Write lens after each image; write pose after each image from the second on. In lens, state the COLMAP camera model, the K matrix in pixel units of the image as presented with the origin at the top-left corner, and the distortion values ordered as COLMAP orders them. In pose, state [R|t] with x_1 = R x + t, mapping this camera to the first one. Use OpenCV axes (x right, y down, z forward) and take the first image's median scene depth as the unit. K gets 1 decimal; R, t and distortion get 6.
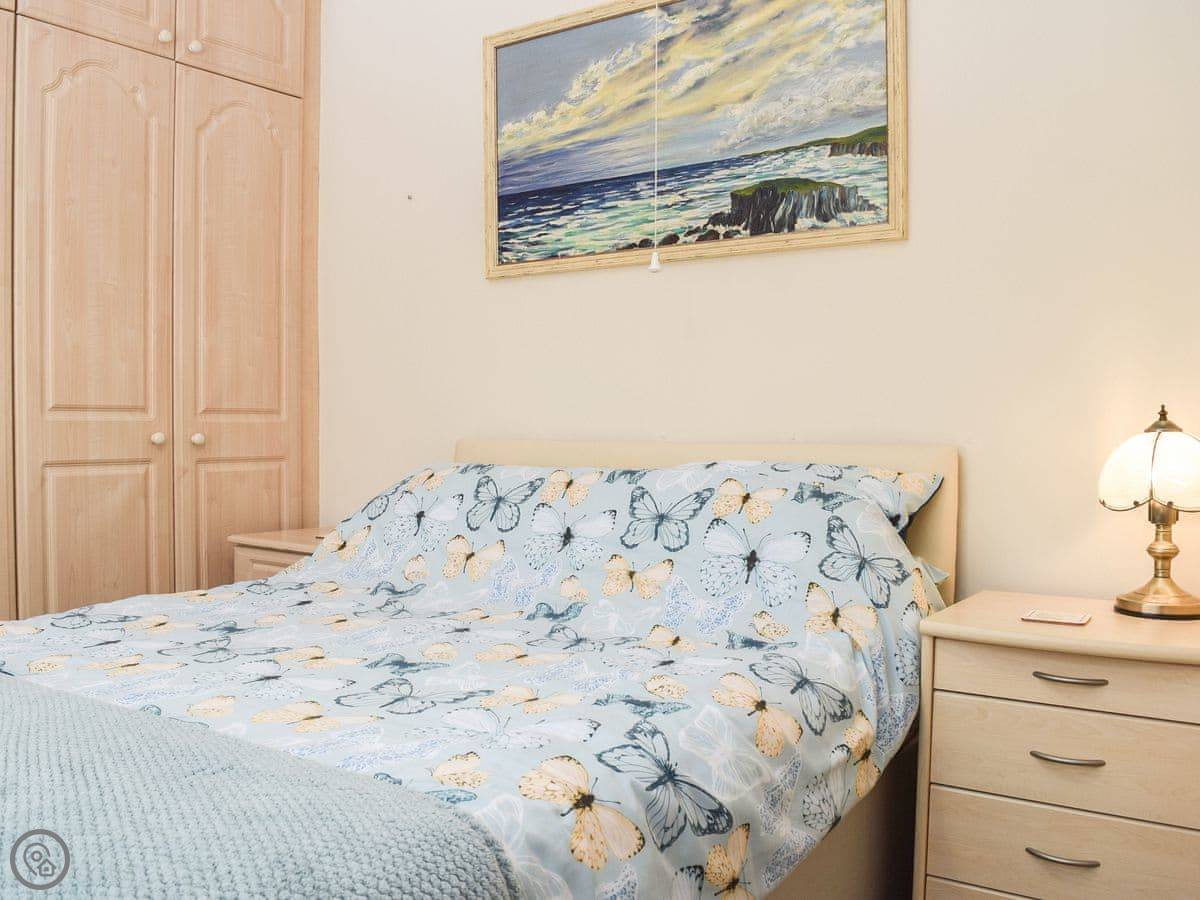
lens RADIAL K [[1037.4, 0, 568.2], [0, 1037.4, 448.2], [0, 0, 1]] dist [-0.081708, 0.010460]
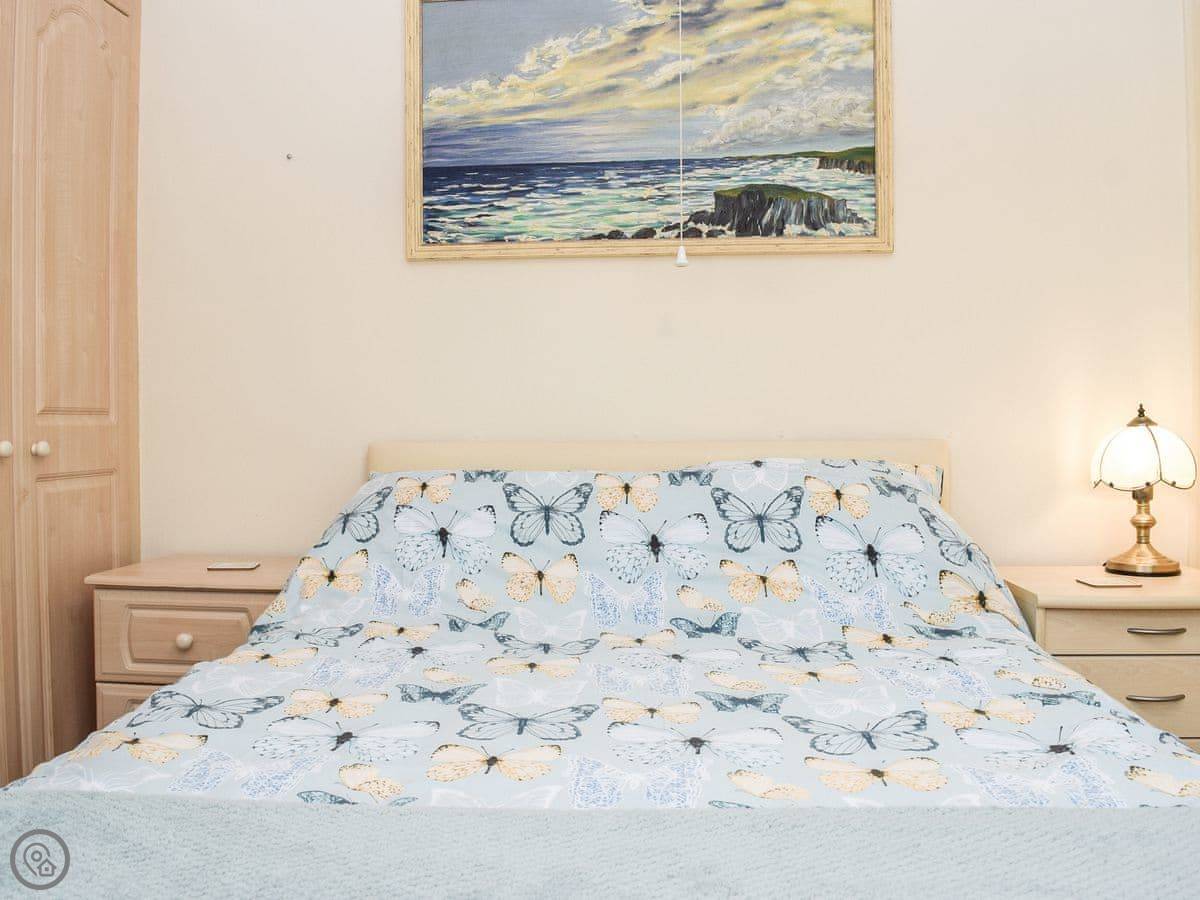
lens RADIAL K [[1037.4, 0, 516.8], [0, 1037.4, 429.1], [0, 0, 1]] dist [-0.081708, 0.010460]
pose [[0.867764, -0.012686, 0.496815, -0.527728], [0.019867, 0.999761, -0.009172, -0.011990], [-0.496580, 0.017830, 0.867808, 0.234460]]
